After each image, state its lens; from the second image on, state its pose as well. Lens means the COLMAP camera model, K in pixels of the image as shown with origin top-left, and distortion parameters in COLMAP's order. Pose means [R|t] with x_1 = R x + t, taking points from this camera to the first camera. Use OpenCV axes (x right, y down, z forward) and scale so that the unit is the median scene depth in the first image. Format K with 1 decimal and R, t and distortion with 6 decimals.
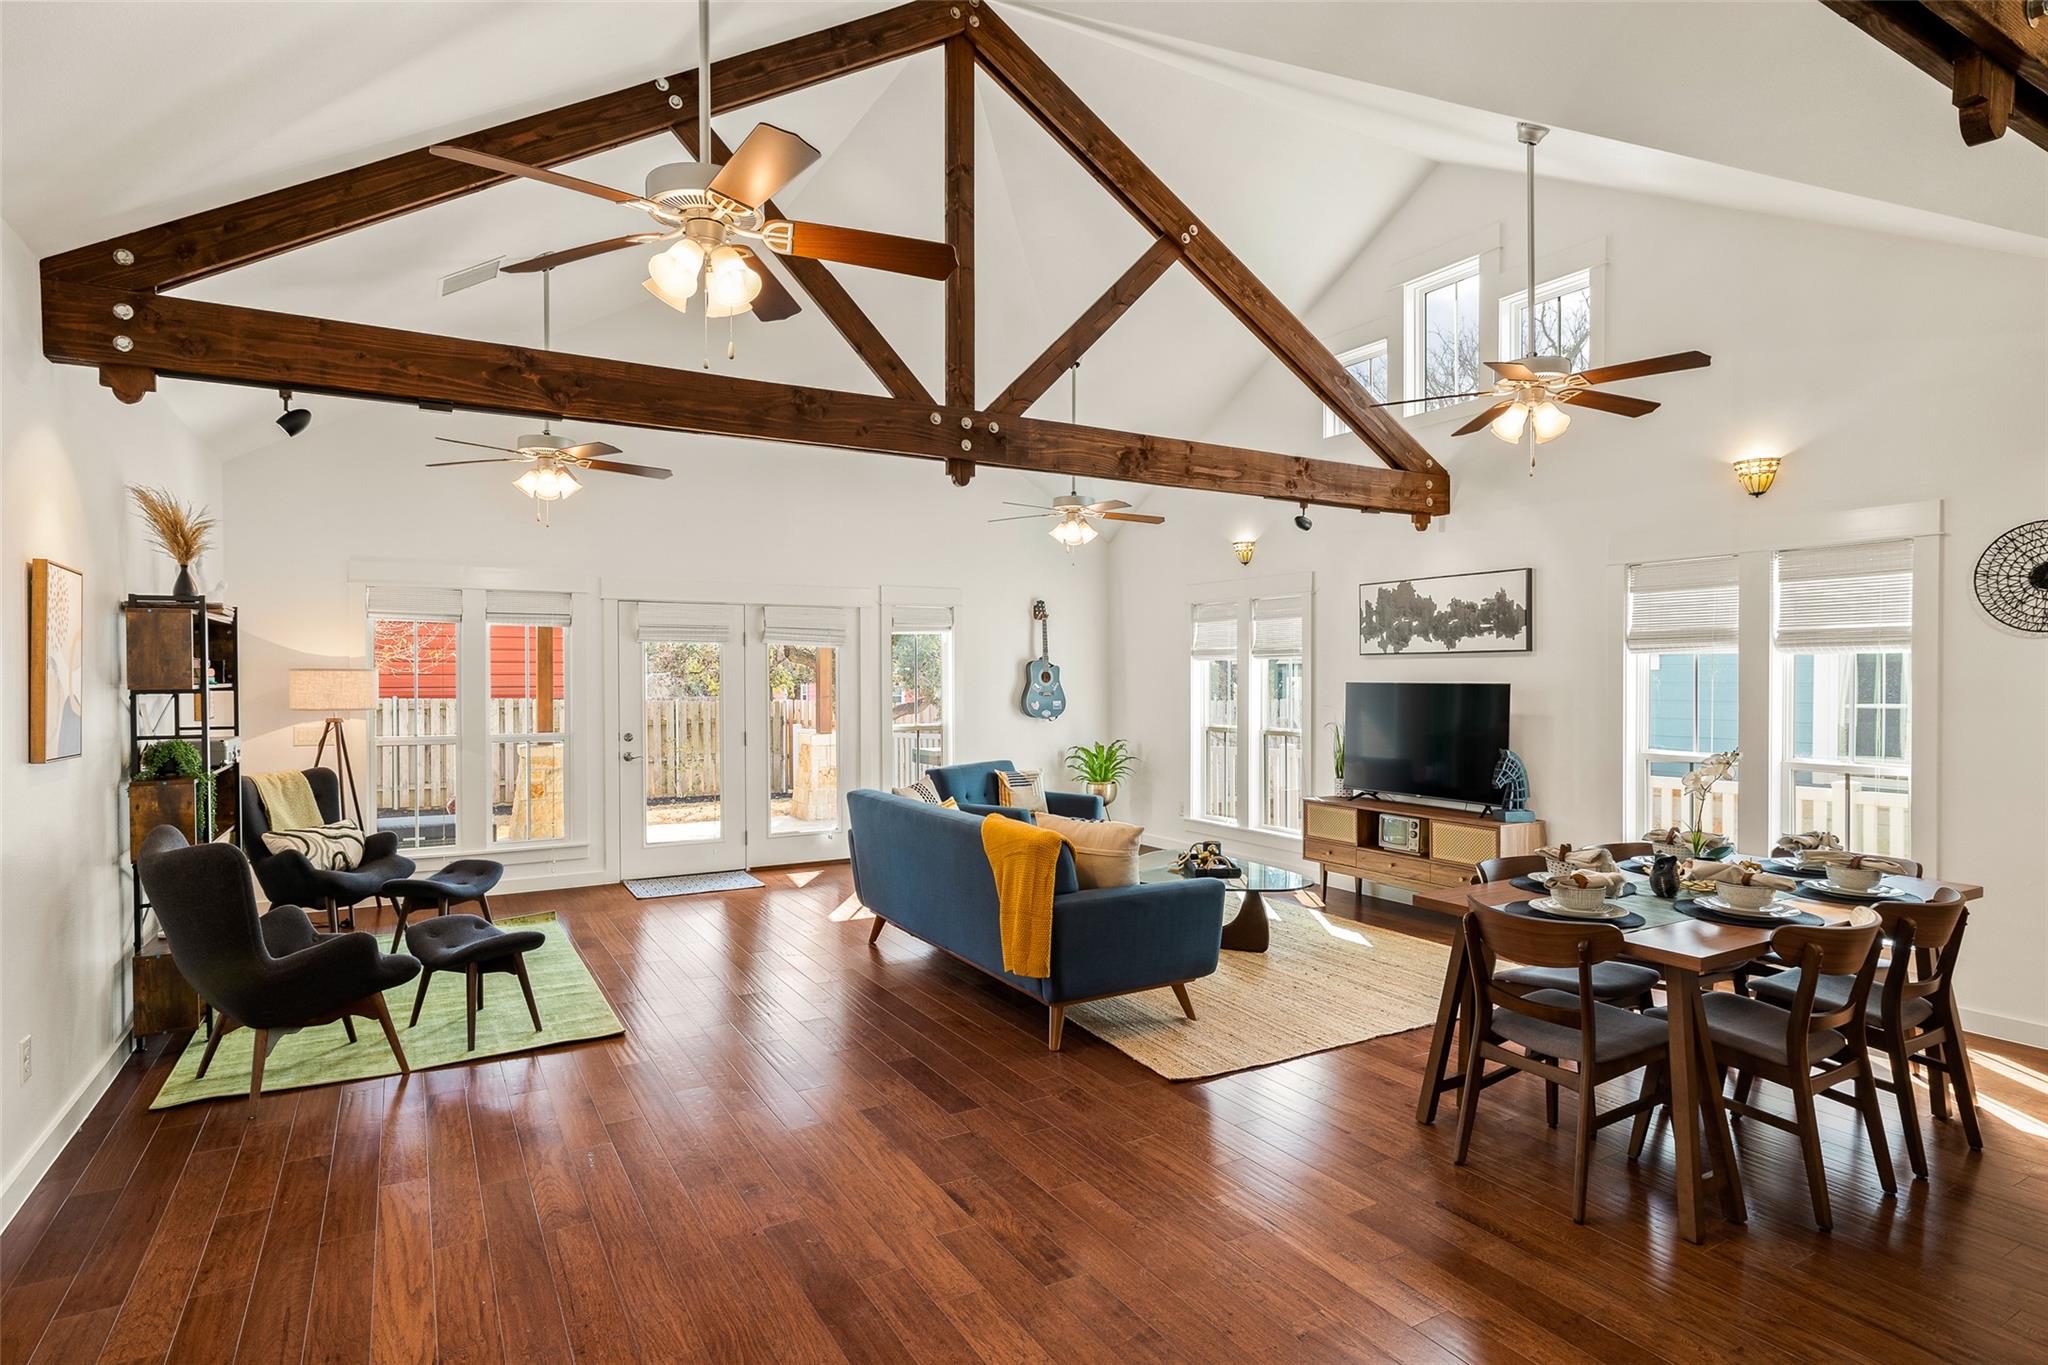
lens RADIAL K [[1054.0, 0, 1024.0], [0, 1054.0, 682.5], [0, 0, 1]] dist [0.000768, 0.000464]
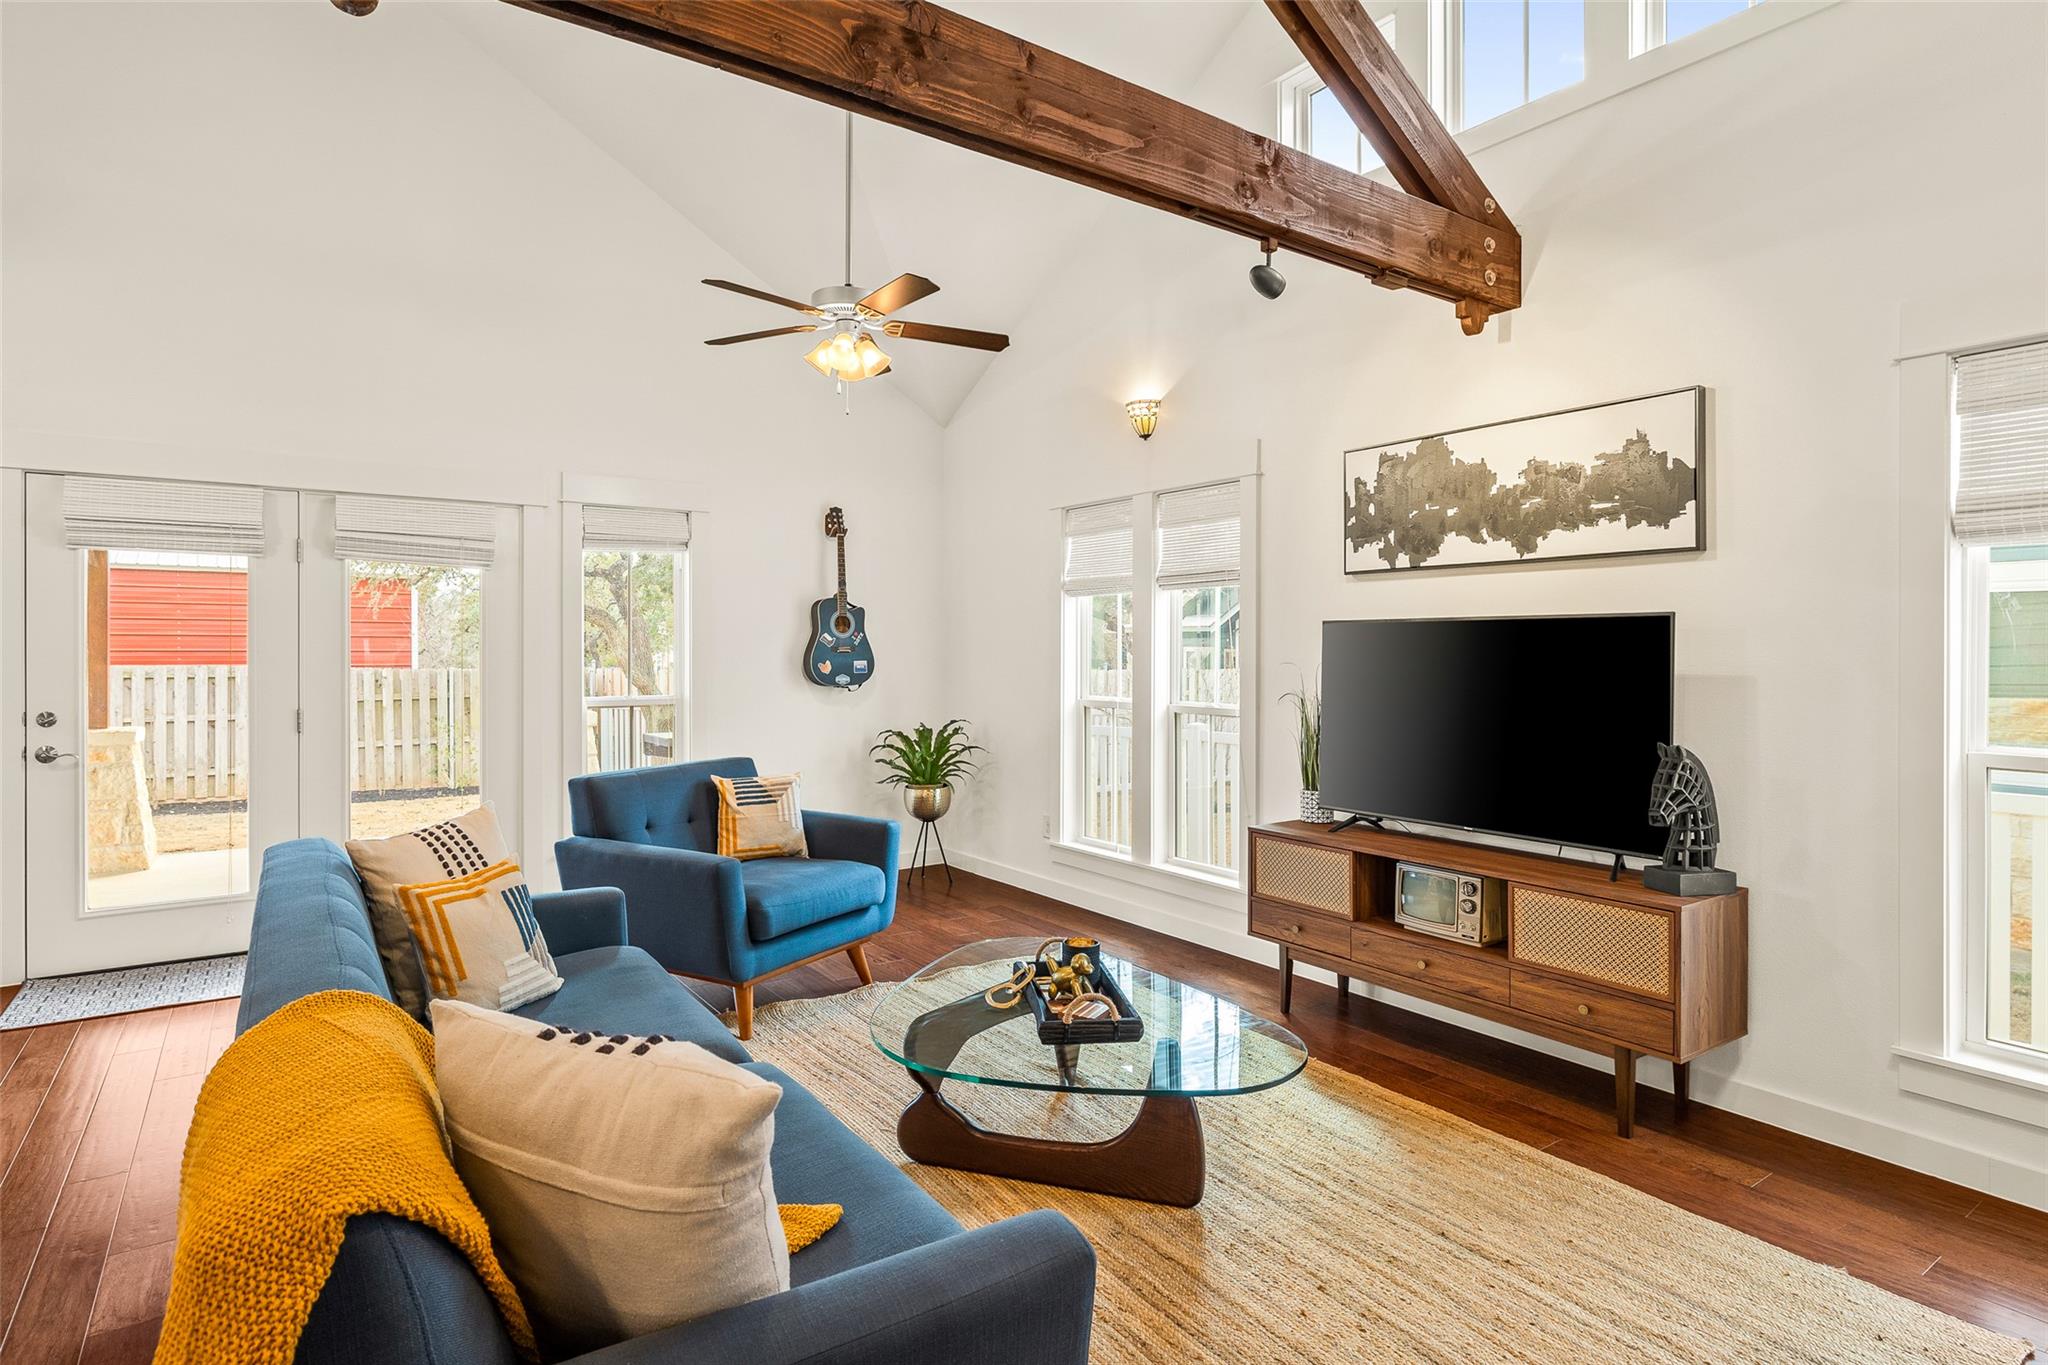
lens RADIAL K [[1067.2, 0, 1000.0], [0, 1067.2, 640.8], [0, 0, 1]] dist [0.000431, -0.000172]
pose [[0.997042, 0.003431, 0.076785, 0.095998], [-0.002335, 0.999894, -0.014363, 0.020677], [-0.076826, 0.014141, 0.996944, 0.479867]]
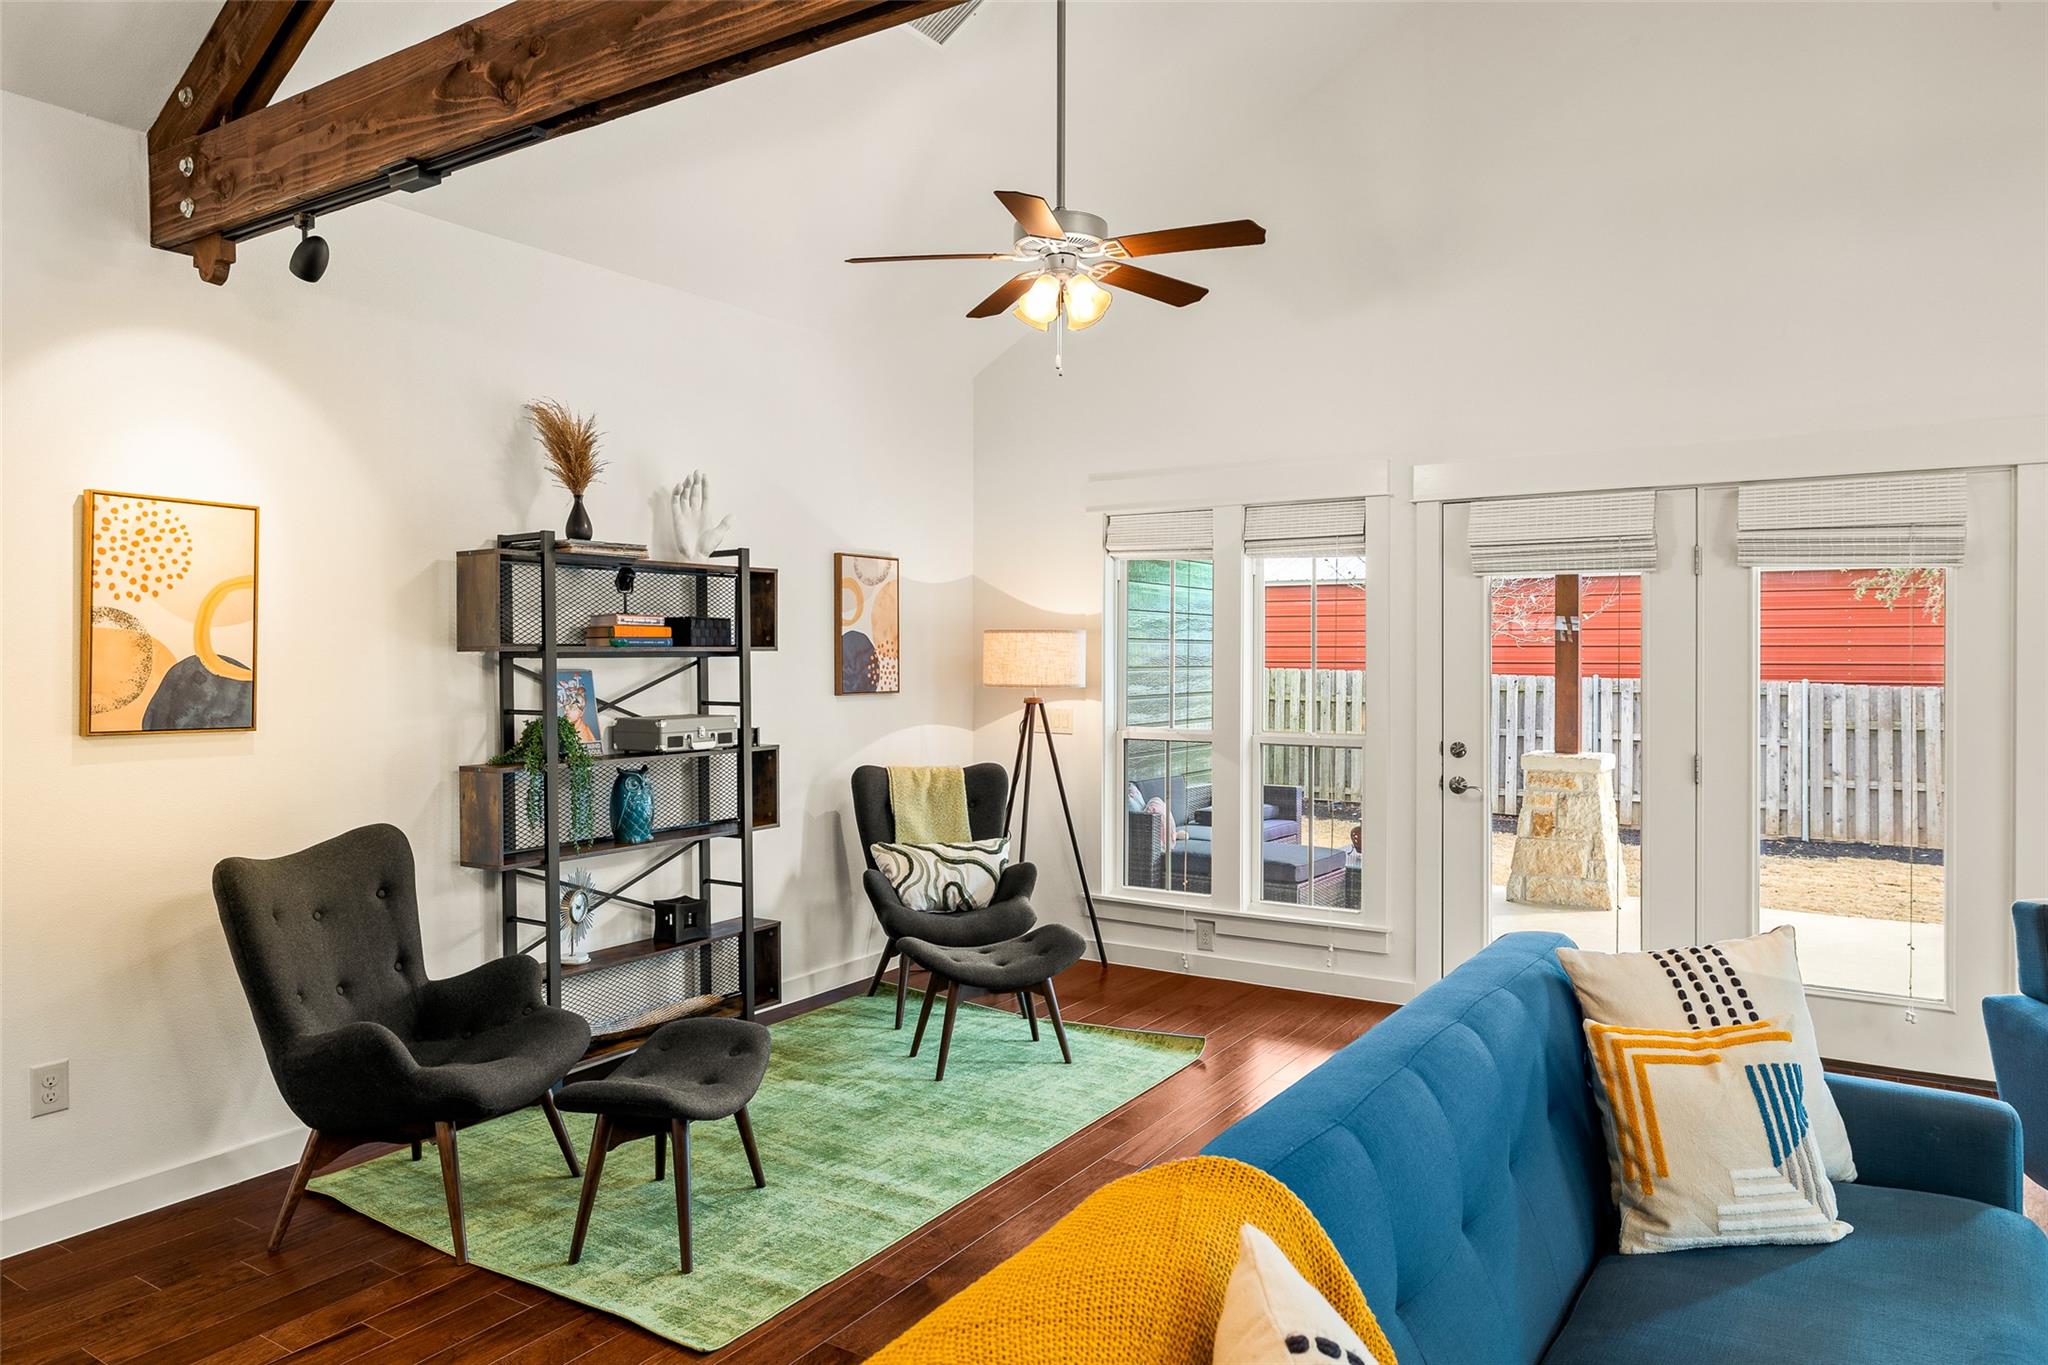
lens RADIAL K [[1316.0, 0, 1025.3], [0, 1316.0, 664.2], [0, 0, 1]] dist [-0.000910, -0.002153]
pose [[0.455462, 0.009591, -0.890204, 0.159022], [-0.006602, 0.999951, 0.007395, 0.004012], [0.890231, 0.002509, 0.455503, 0.578808]]
